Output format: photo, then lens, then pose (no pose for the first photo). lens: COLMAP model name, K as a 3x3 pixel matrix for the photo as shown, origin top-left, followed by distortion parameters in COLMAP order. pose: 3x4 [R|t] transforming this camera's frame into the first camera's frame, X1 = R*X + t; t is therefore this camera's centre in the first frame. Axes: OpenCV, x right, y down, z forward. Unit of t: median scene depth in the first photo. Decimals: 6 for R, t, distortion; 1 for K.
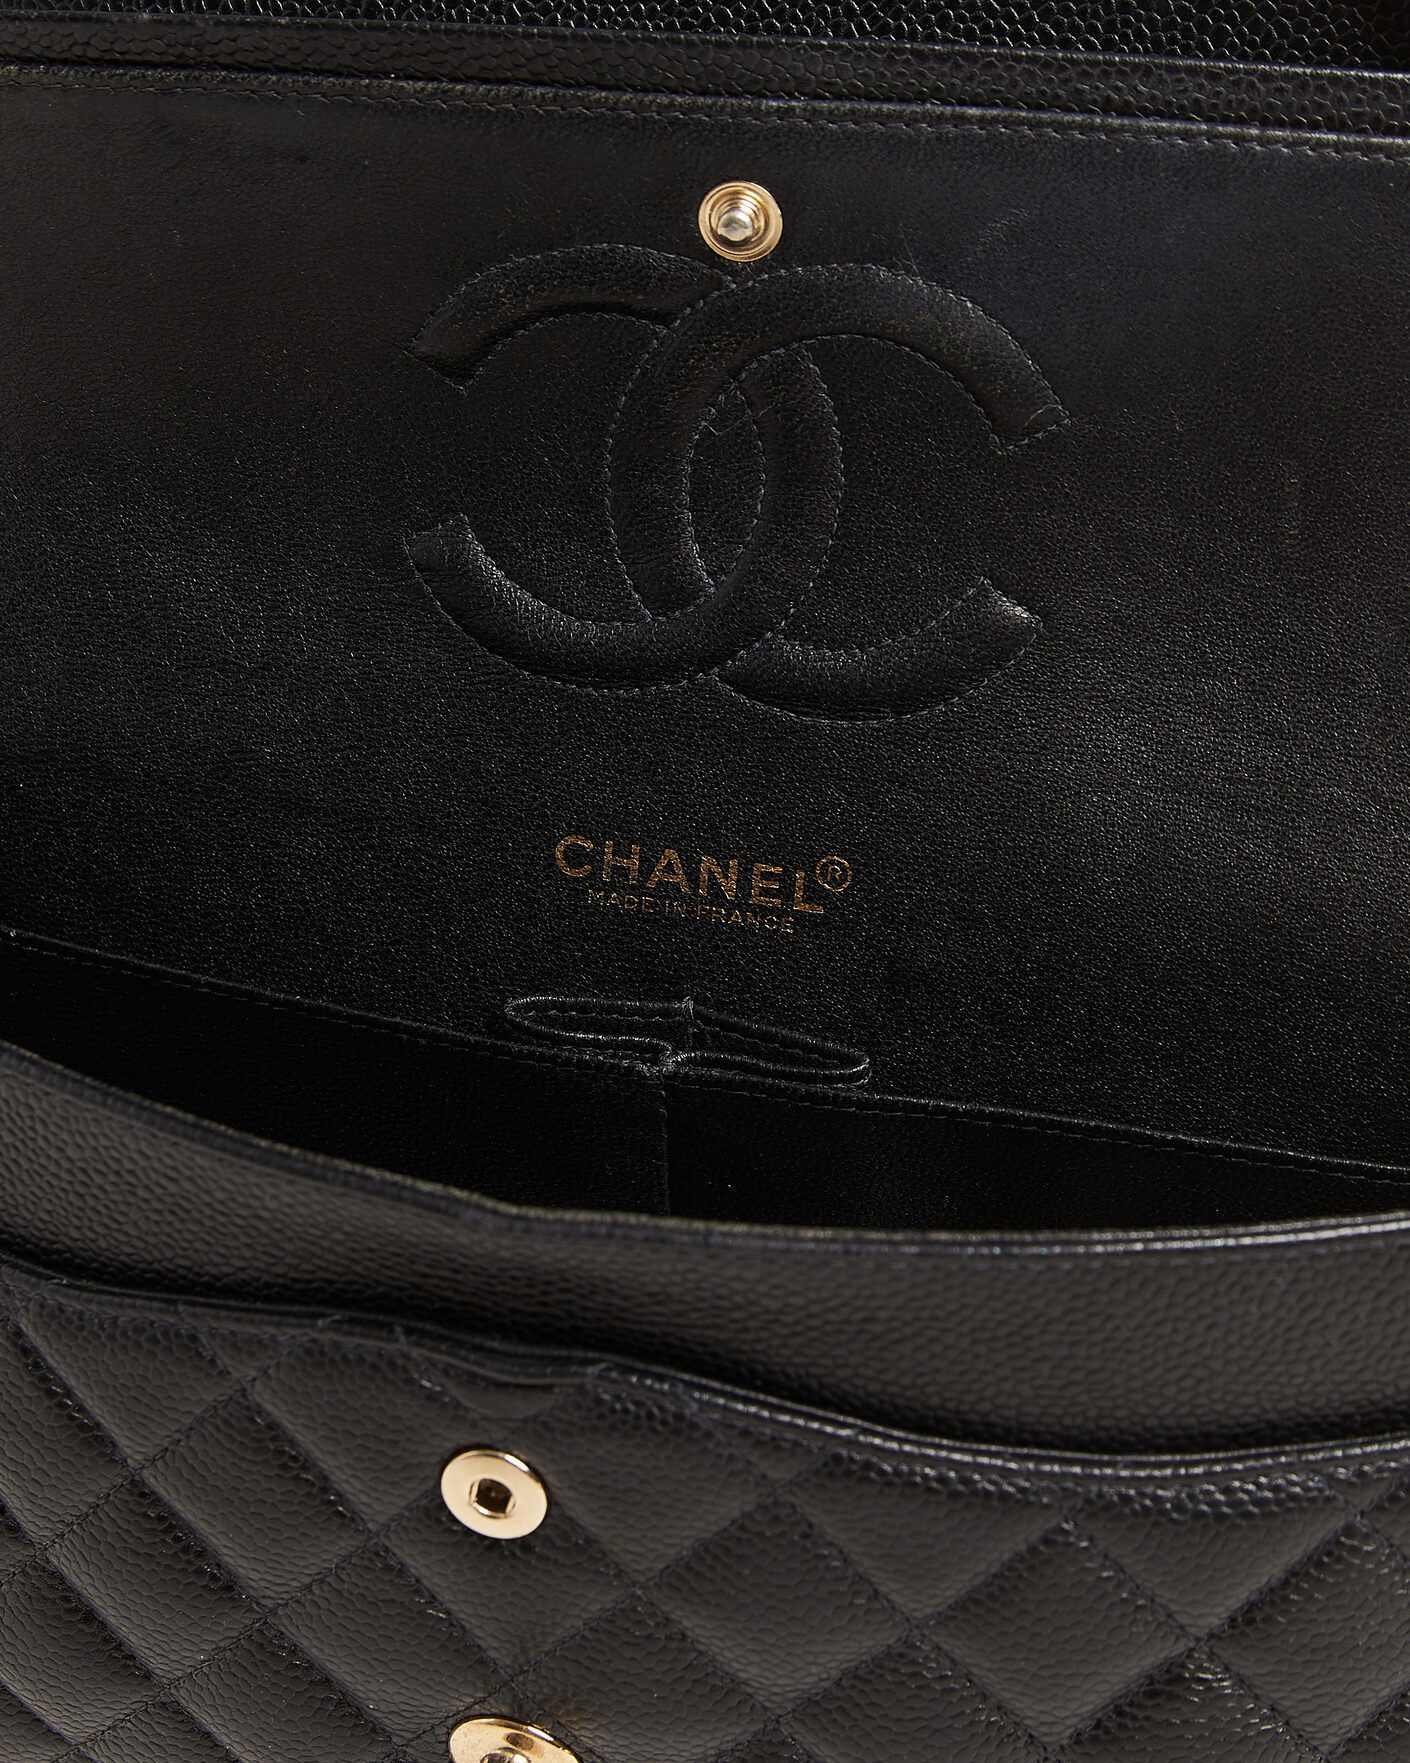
lens RADIAL K [[3525.0, 0, 658.1], [0, 3525.0, 962.6], [0, 0, 1]] dist [-0.059815, -0.336443]
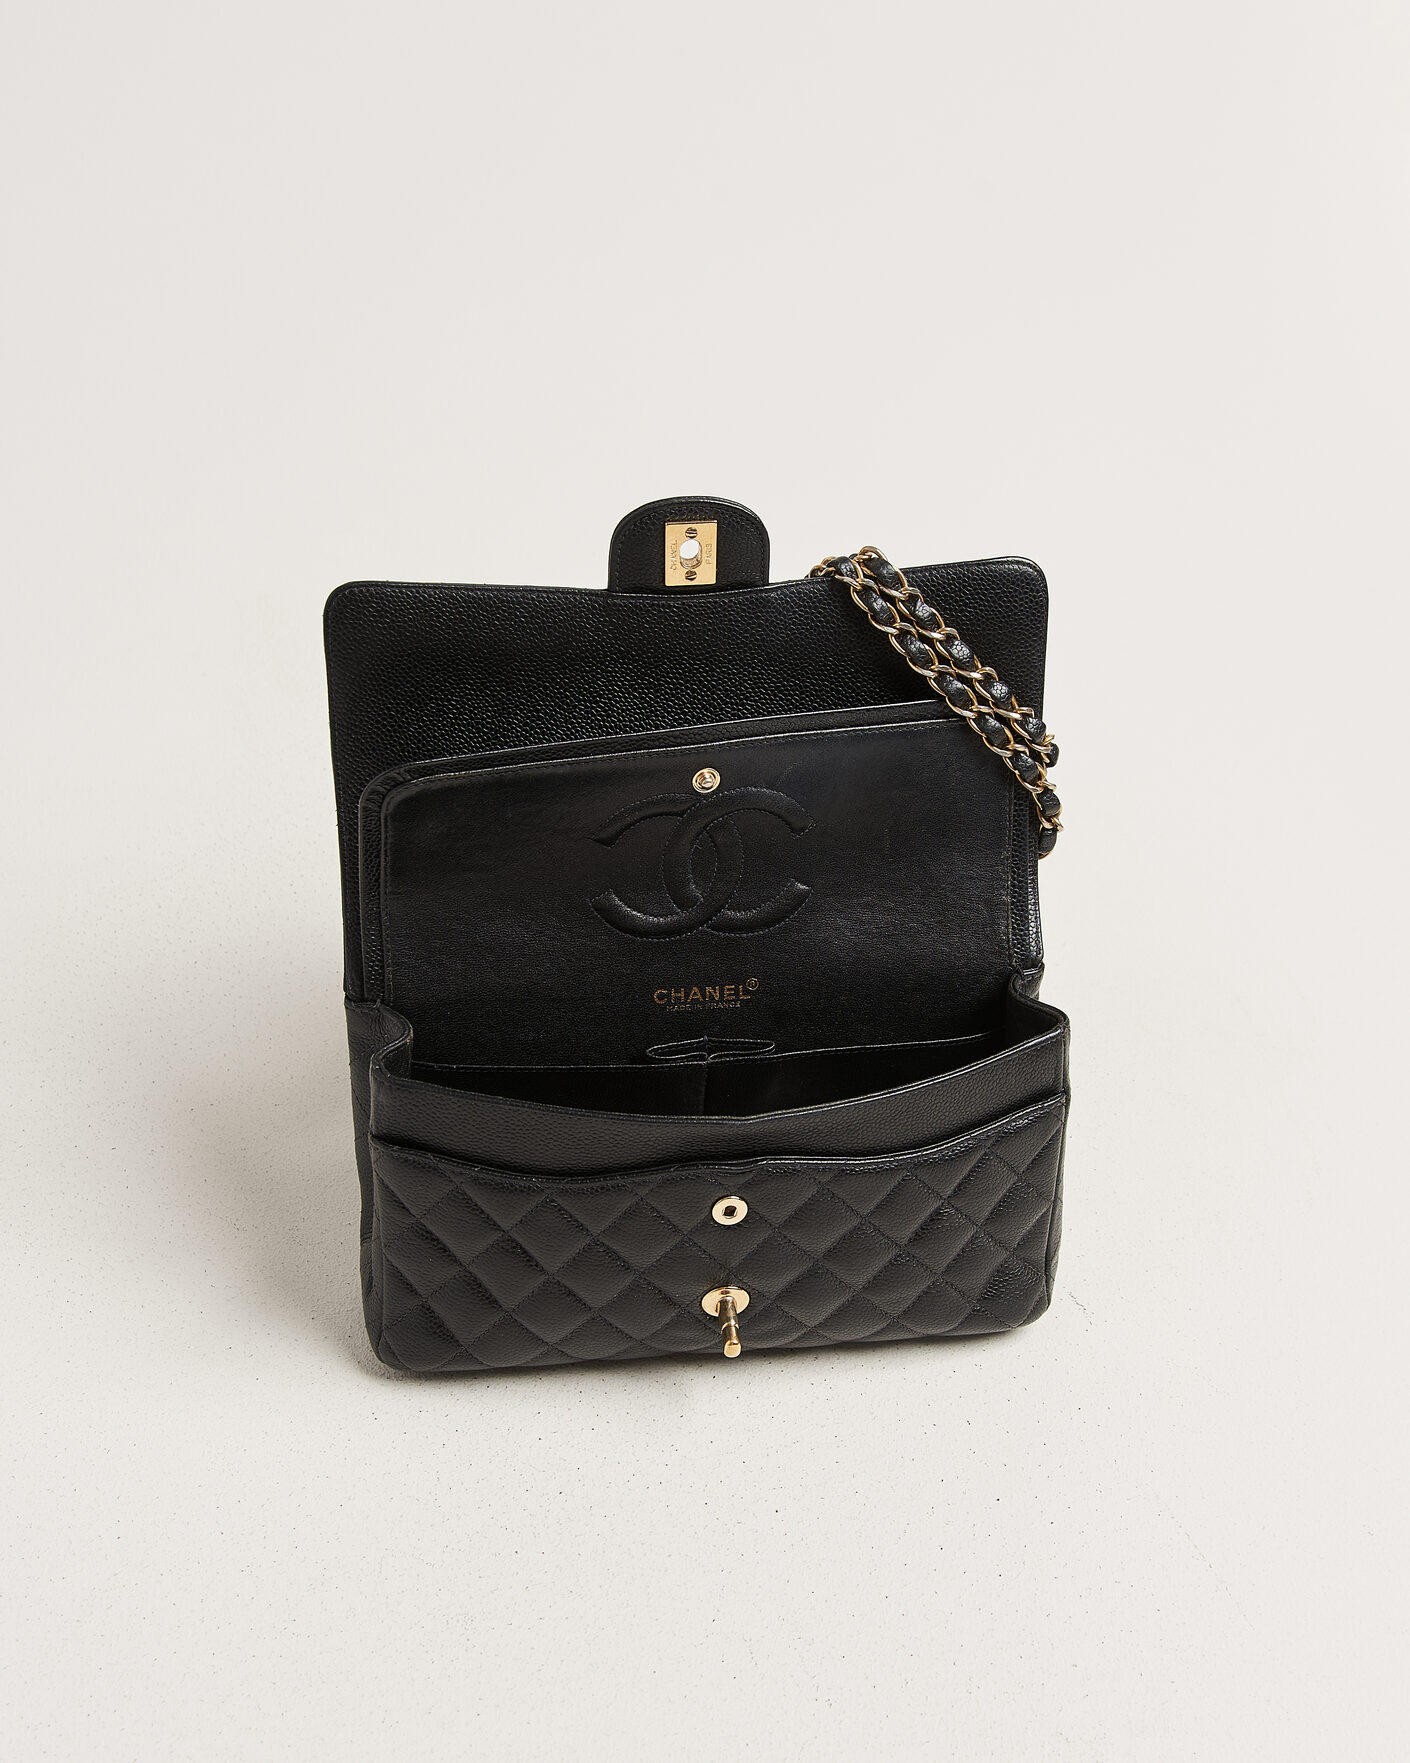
lens RADIAL K [[3525.0, 0, 658.1], [0, 3525.0, 962.6], [0, 0, 1]] dist [-0.059815, -0.336443]
pose [[0.889145, -0.215078, 0.403933, -1.216988], [0.189550, 0.976485, 0.102697, -0.363579], [-0.416523, -0.014747, 0.909006, -1.654661]]
